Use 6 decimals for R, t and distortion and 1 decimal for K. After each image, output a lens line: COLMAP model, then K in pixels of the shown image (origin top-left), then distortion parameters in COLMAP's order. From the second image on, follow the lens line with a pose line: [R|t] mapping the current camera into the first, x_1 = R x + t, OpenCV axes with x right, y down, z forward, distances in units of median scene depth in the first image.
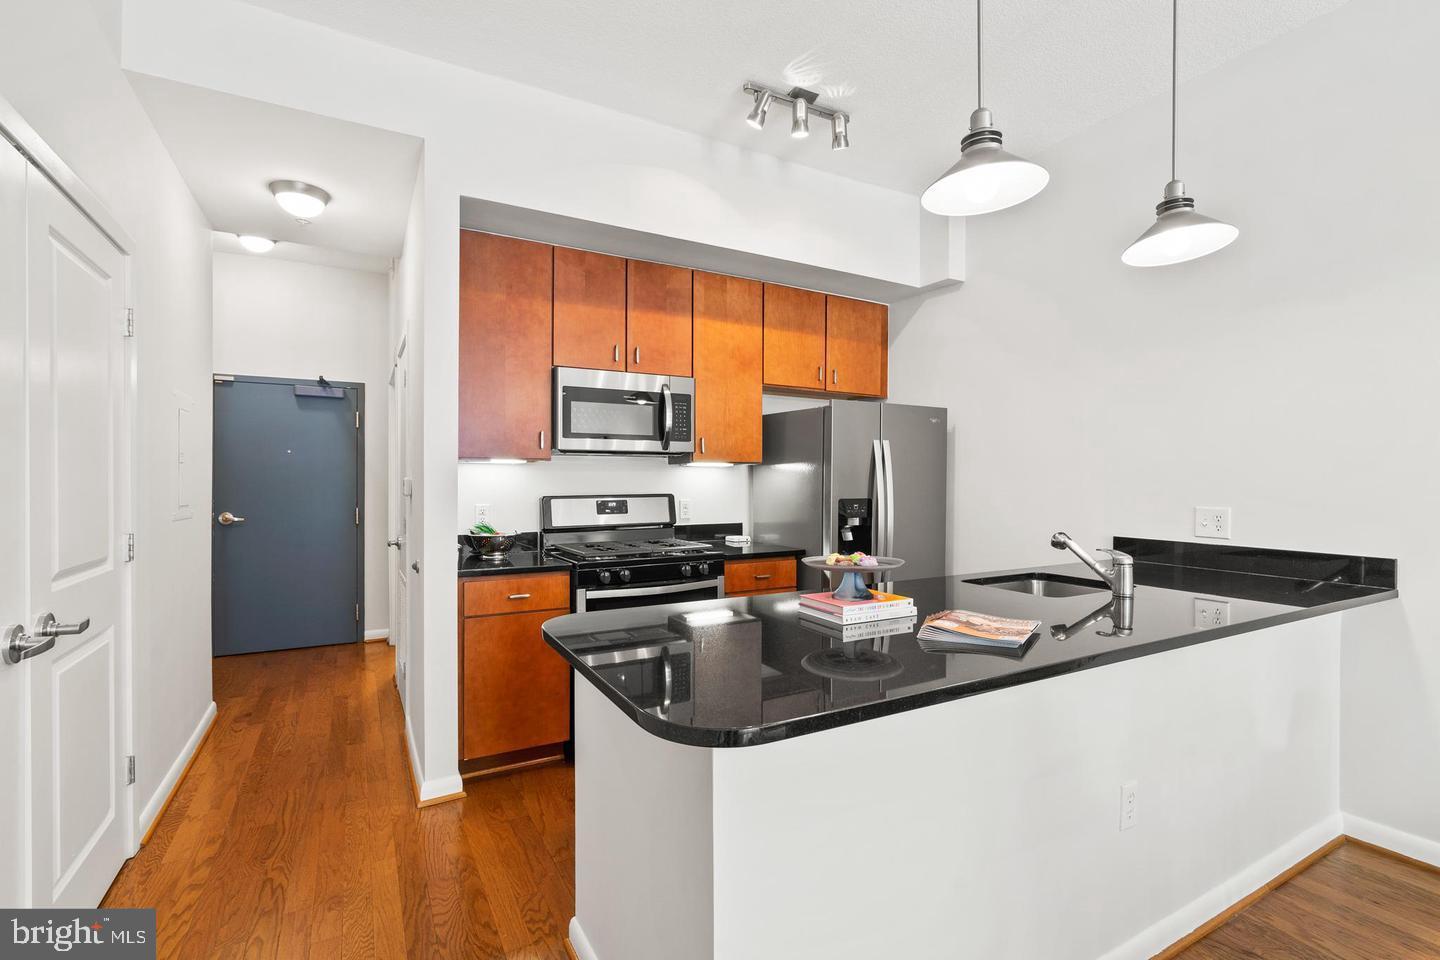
lens RADIAL K [[649.1, 0, 713.0], [0, 649.1, 484.7], [0, 0, 1]] dist [-0.002265, -0.000030]
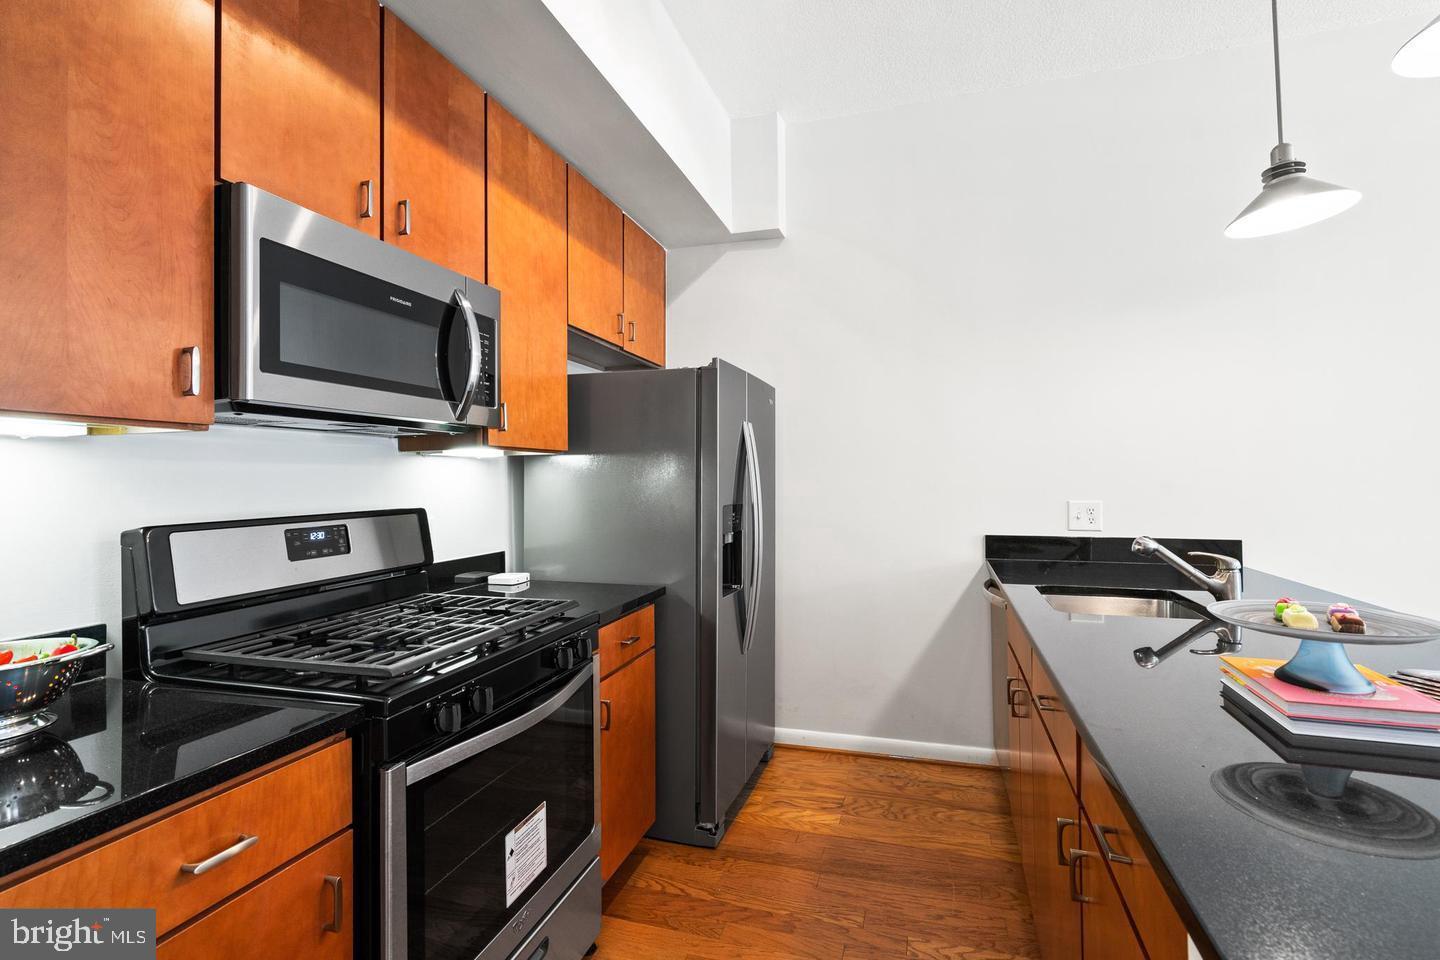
lens RADIAL K [[668.0, 0, 729.3], [0, 668.0, 469.6], [0, 0, 1]] dist [0.000812, 0.000630]
pose [[0.717402, 0.000746, 0.696659, -0.268323], [0.015172, 0.999746, -0.016694, -0.003518], [-0.696494, 0.022546, 0.717208, 0.458739]]
